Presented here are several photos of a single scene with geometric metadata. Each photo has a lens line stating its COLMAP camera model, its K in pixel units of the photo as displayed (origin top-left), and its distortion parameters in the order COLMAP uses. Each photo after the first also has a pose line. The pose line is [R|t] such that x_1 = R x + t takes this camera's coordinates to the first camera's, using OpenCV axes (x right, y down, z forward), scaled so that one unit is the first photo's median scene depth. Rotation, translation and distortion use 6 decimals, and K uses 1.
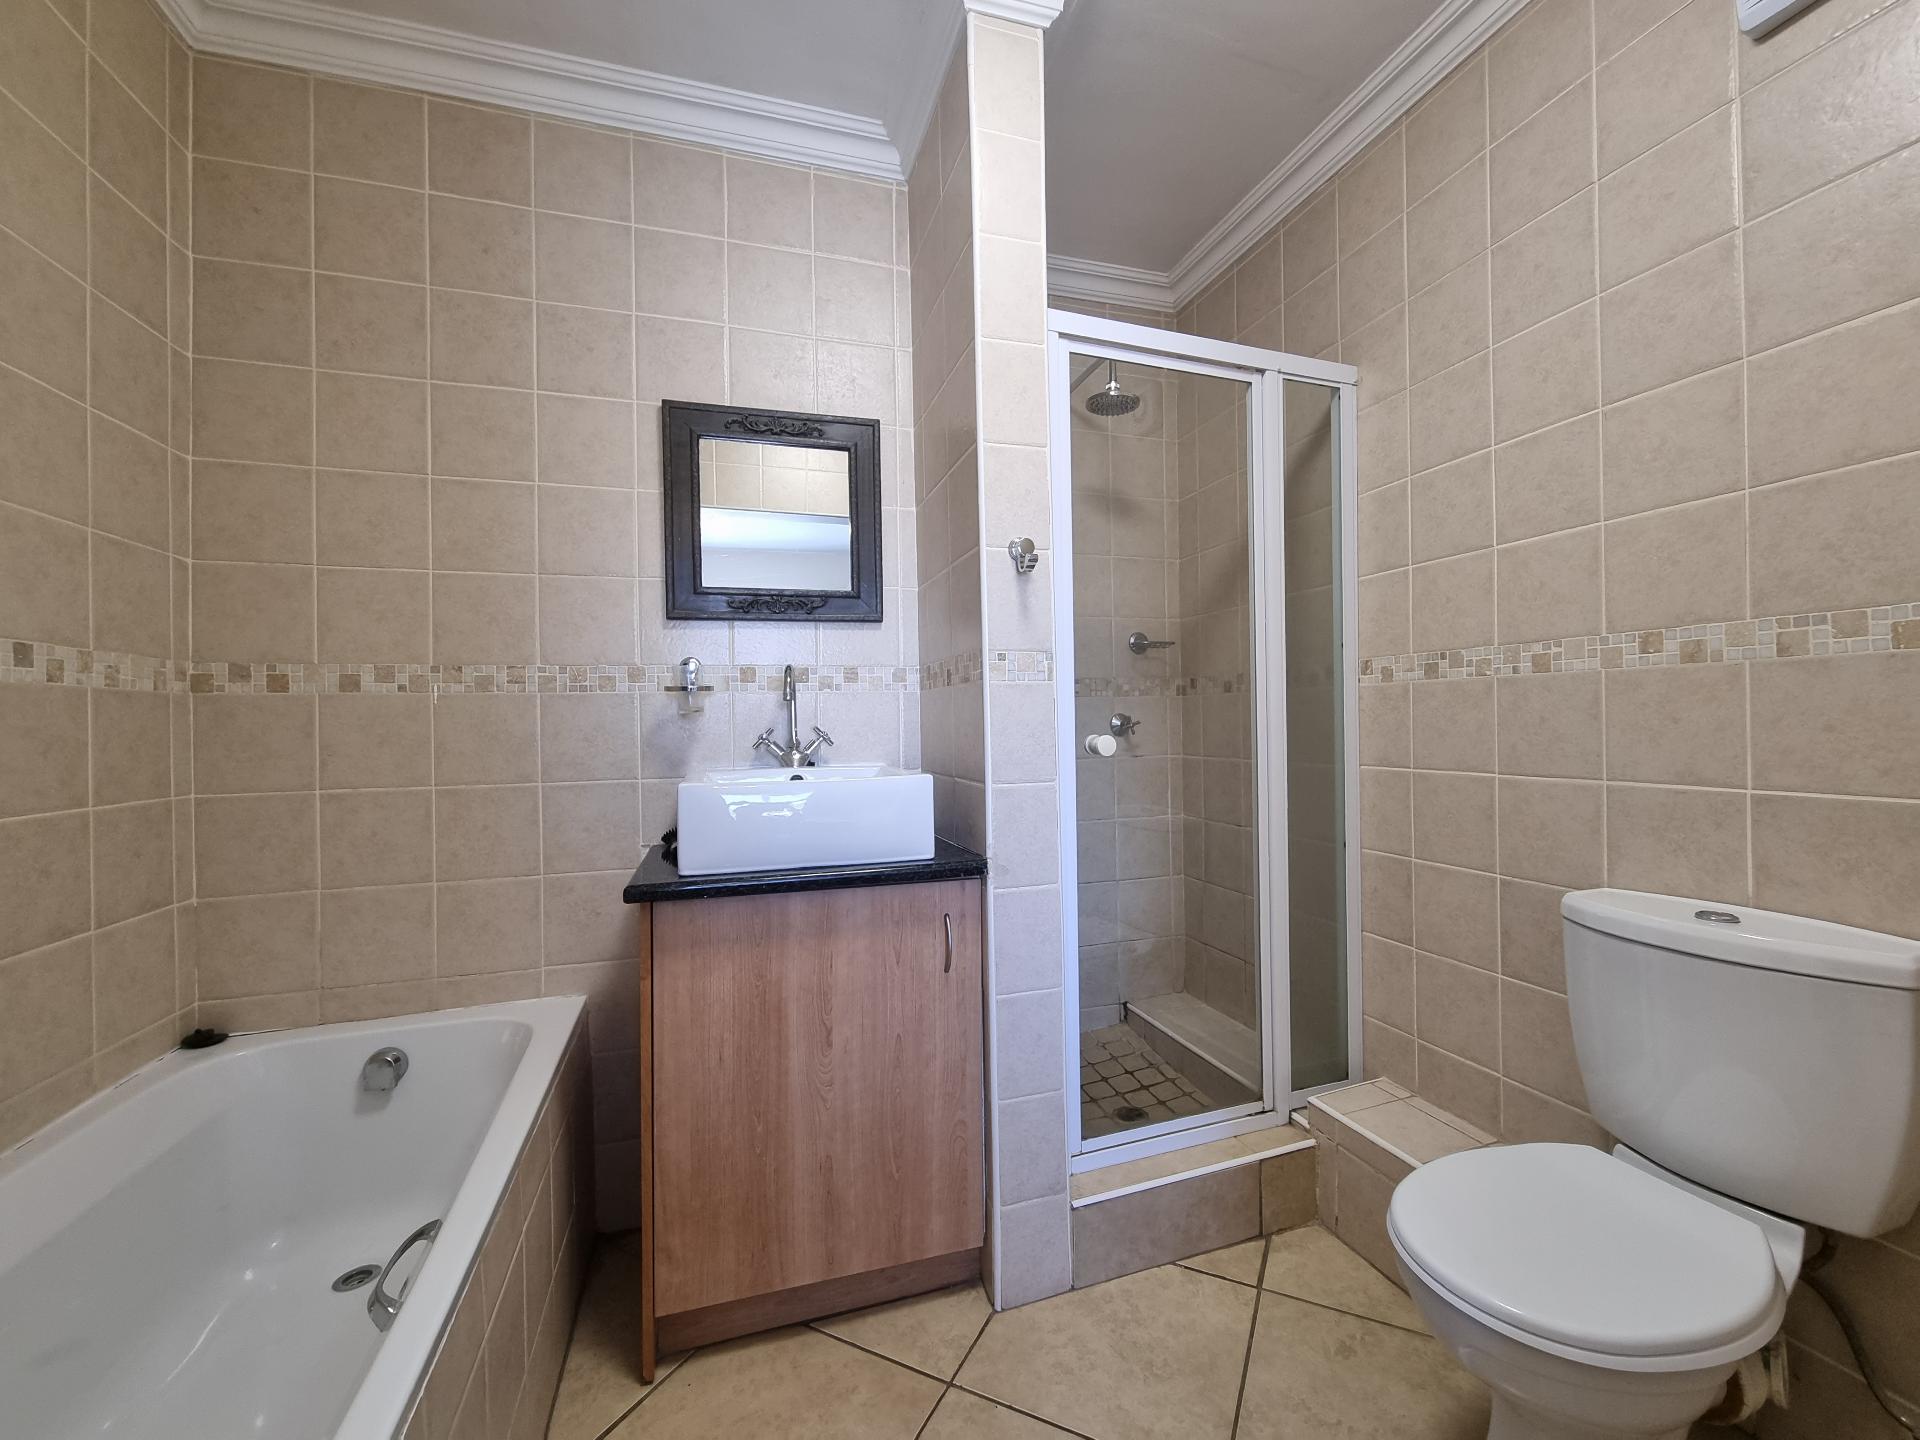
lens RADIAL K [[784.2, 0, 980.3], [0, 784.2, 720.0], [0, 0, 1]] dist [0.005289, -0.004655]
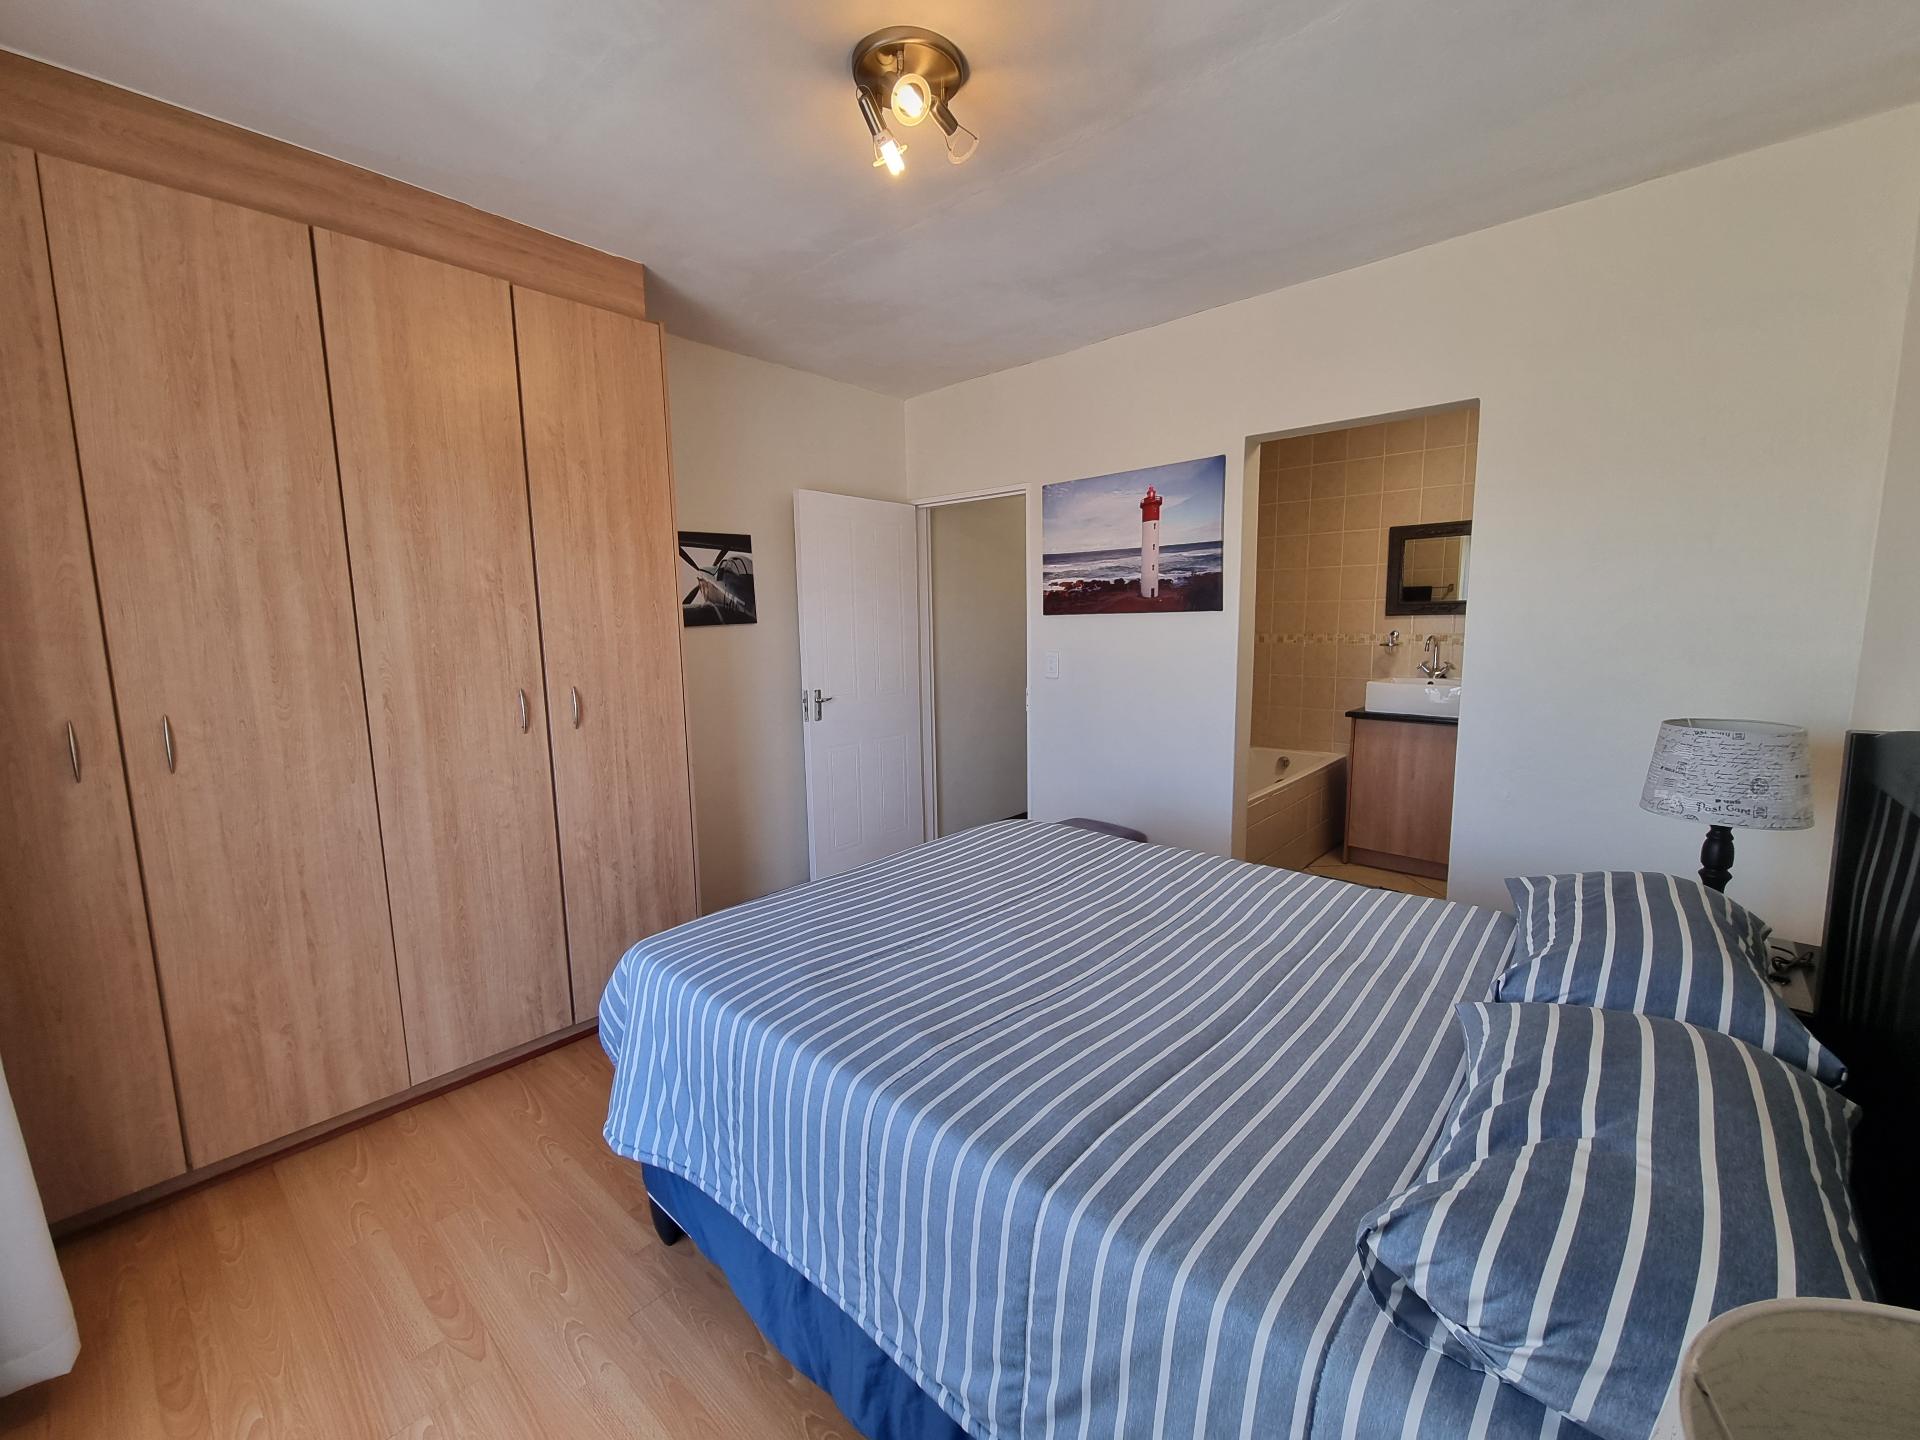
lens RADIAL K [[784.2, 0, 980.3], [0, 784.2, 720.0], [0, 0, 1]] dist [0.005289, -0.004655]
pose [[0.501016, 0.125809, -0.856245, 1.378721], [0.004216, 0.989011, 0.147783, -0.209608], [0.865428, -0.077651, 0.494980, -1.683444]]
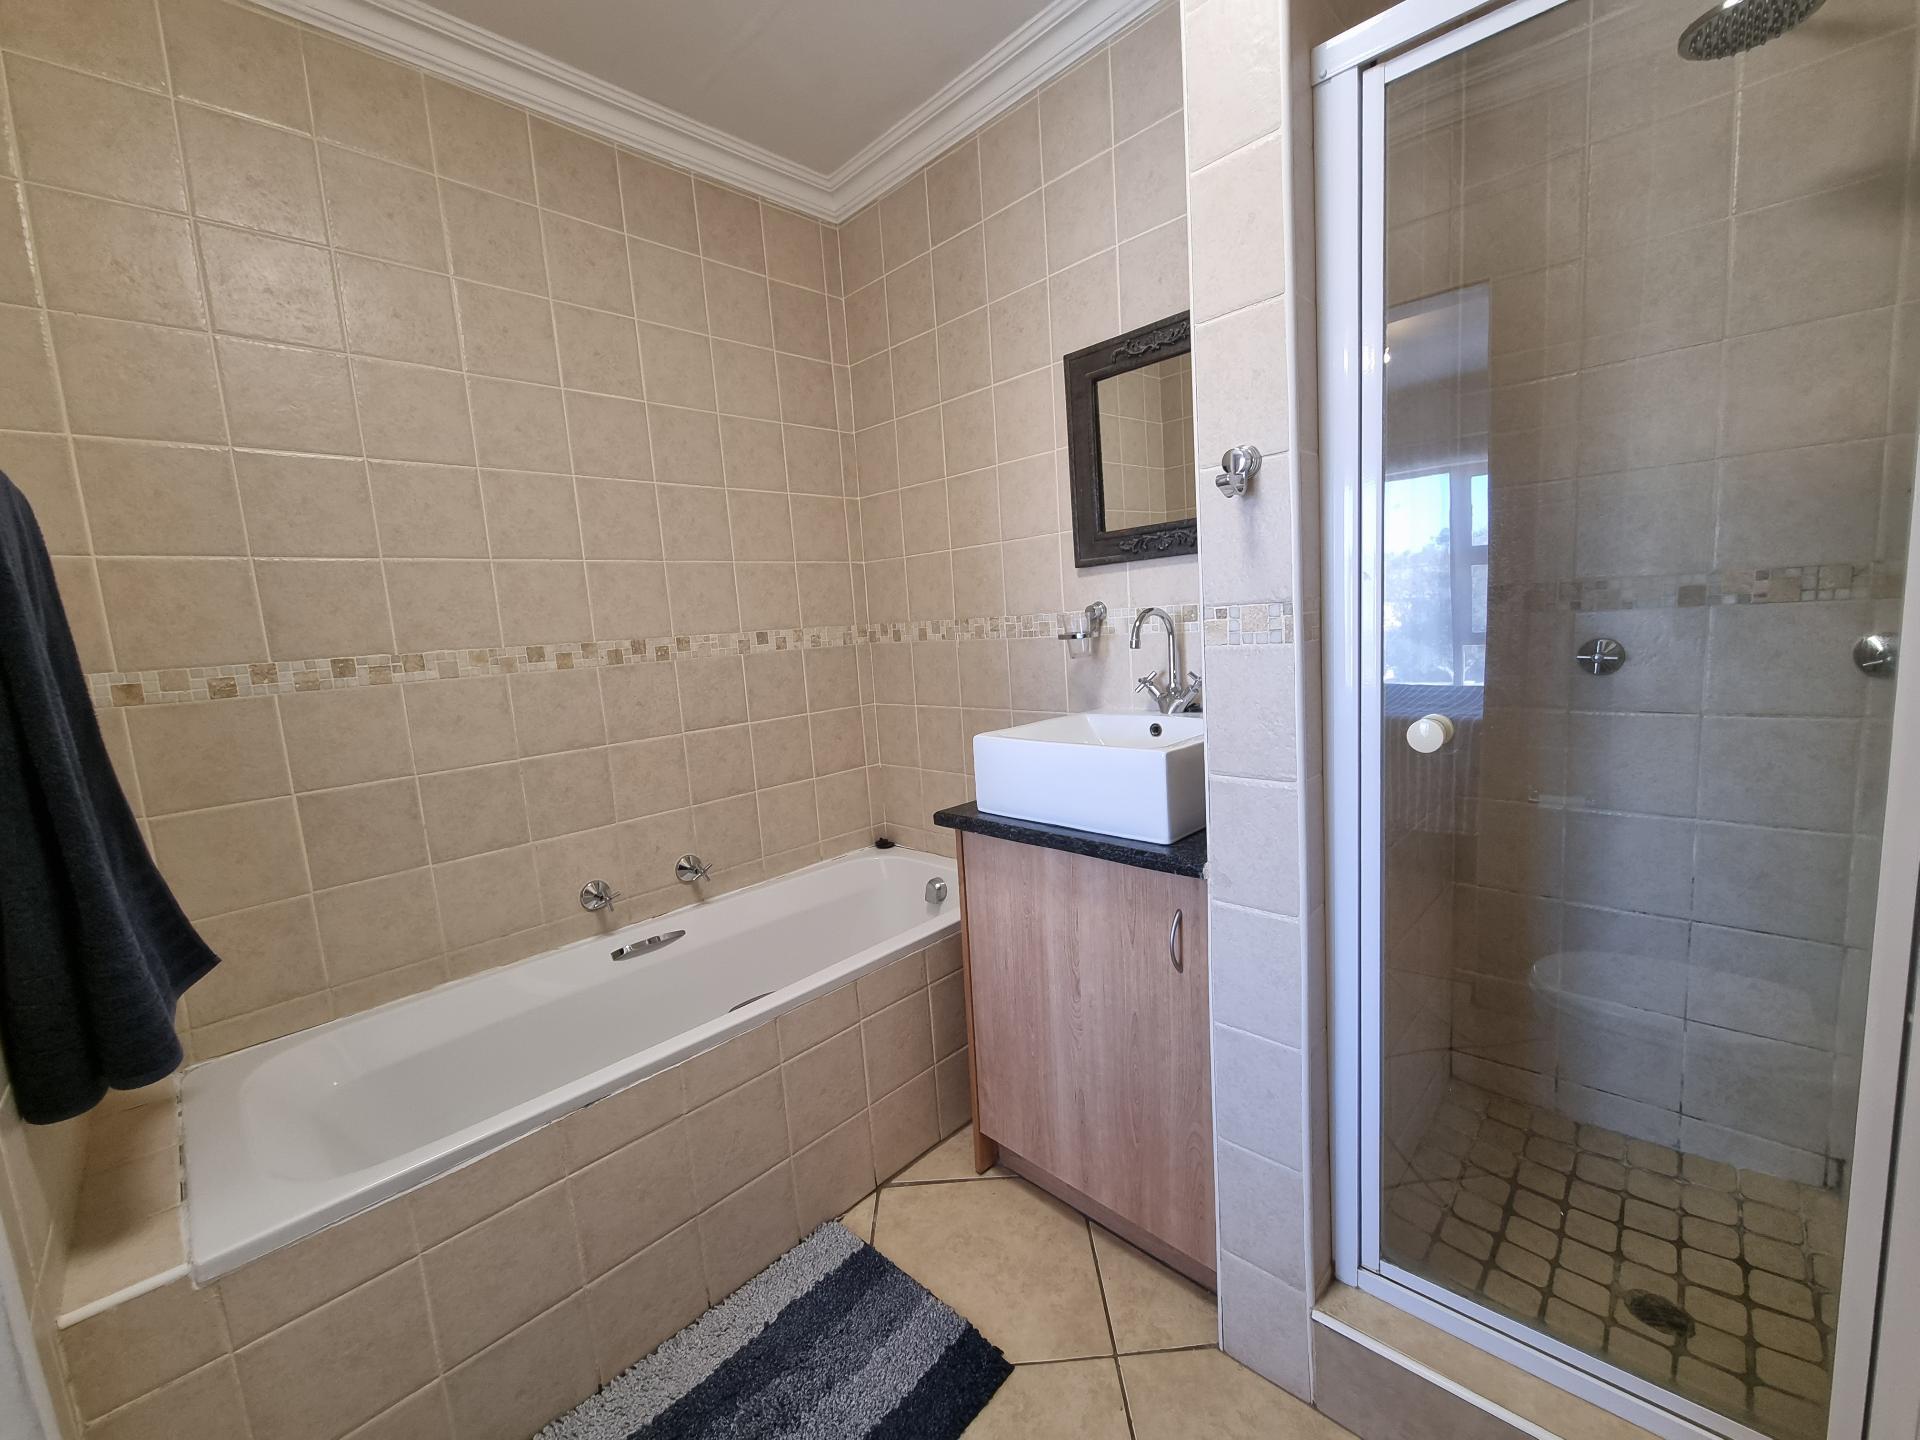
lens RADIAL K [[783.3, 0, 981.0], [0, 783.3, 721.1], [0, 0, 1]] dist [0.003174, 0.000125]
pose [[0.467798, 0.102985, -0.877815, 0.607526], [0.059110, 0.987319, 0.147332, -0.104342], [0.881857, -0.120809, 0.455778, 0.435441]]
